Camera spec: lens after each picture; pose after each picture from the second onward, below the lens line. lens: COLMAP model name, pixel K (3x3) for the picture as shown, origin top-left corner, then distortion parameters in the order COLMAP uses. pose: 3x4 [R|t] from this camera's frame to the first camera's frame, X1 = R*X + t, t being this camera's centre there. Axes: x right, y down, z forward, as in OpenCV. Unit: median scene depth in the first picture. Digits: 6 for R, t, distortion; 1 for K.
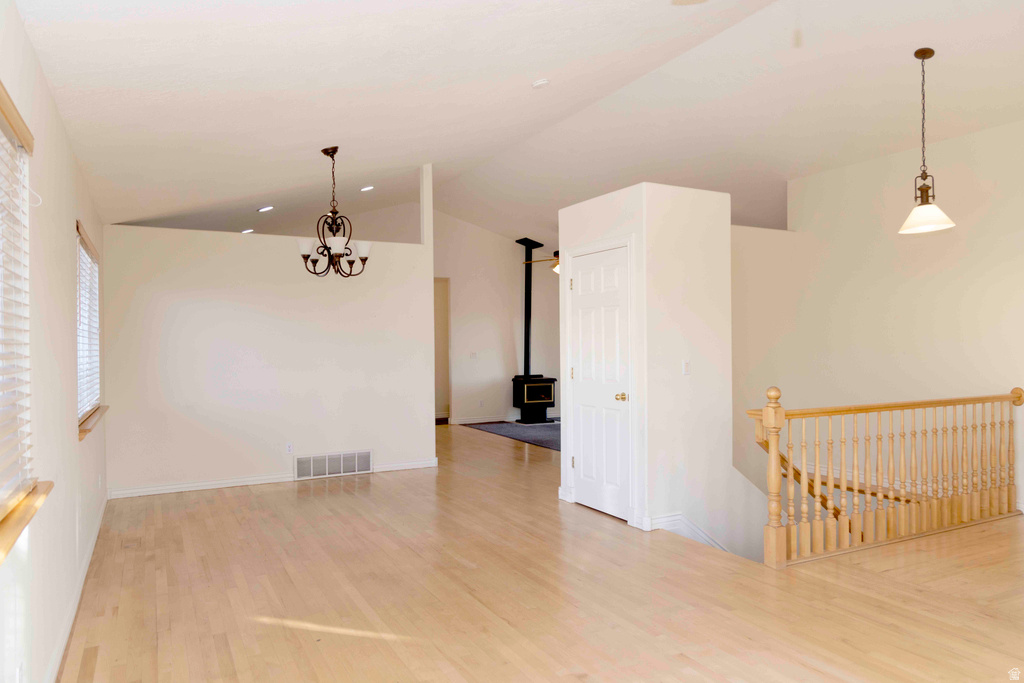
lens RADIAL K [[697.2, 0, 512.0], [0, 697.2, 341.5], [0, 0, 1]] dist [0.005029, 0.005967]
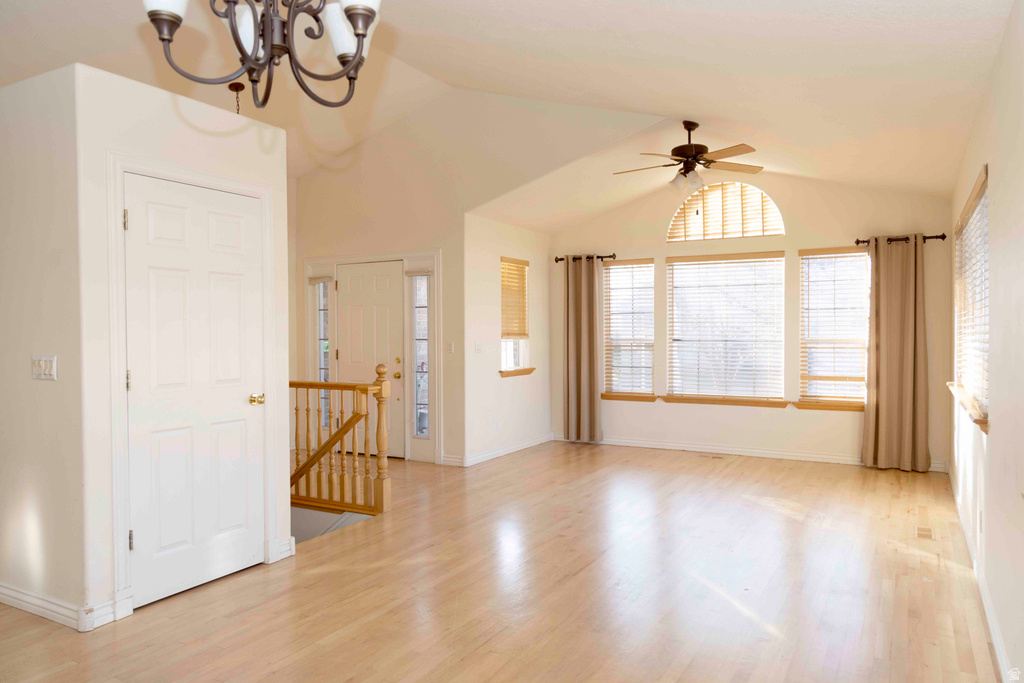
lens RADIAL K [[697.2, 0, 512.0], [0, 697.2, 341.5], [0, 0, 1]] dist [0.005029, 0.005967]
pose [[-0.540569, -0.000502, 0.841299, -0.807144], [0.011147, 0.999908, 0.007759, 0.019582], [-0.841226, 0.013572, -0.540514, 1.535782]]
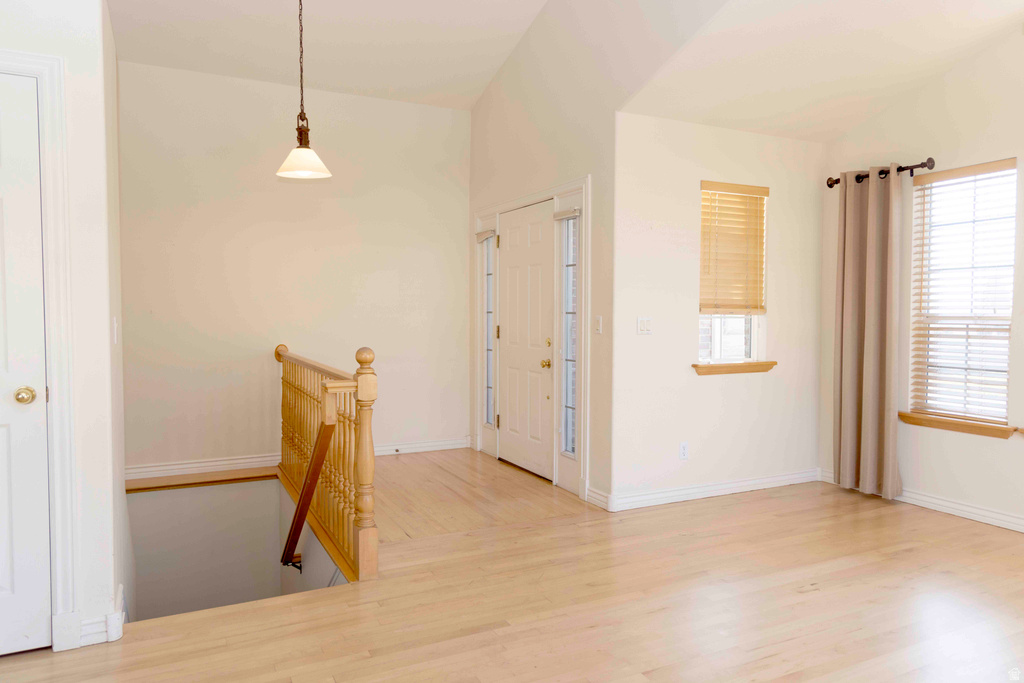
lens RADIAL K [[697.2, 0, 512.0], [0, 697.2, 341.5], [0, 0, 1]] dist [0.005029, 0.005967]
pose [[0.017756, -0.034536, 0.999246, -0.409219], [-0.001227, 0.999402, 0.034563, 0.033374], [-0.999842, -0.001840, 0.017703, 0.864861]]
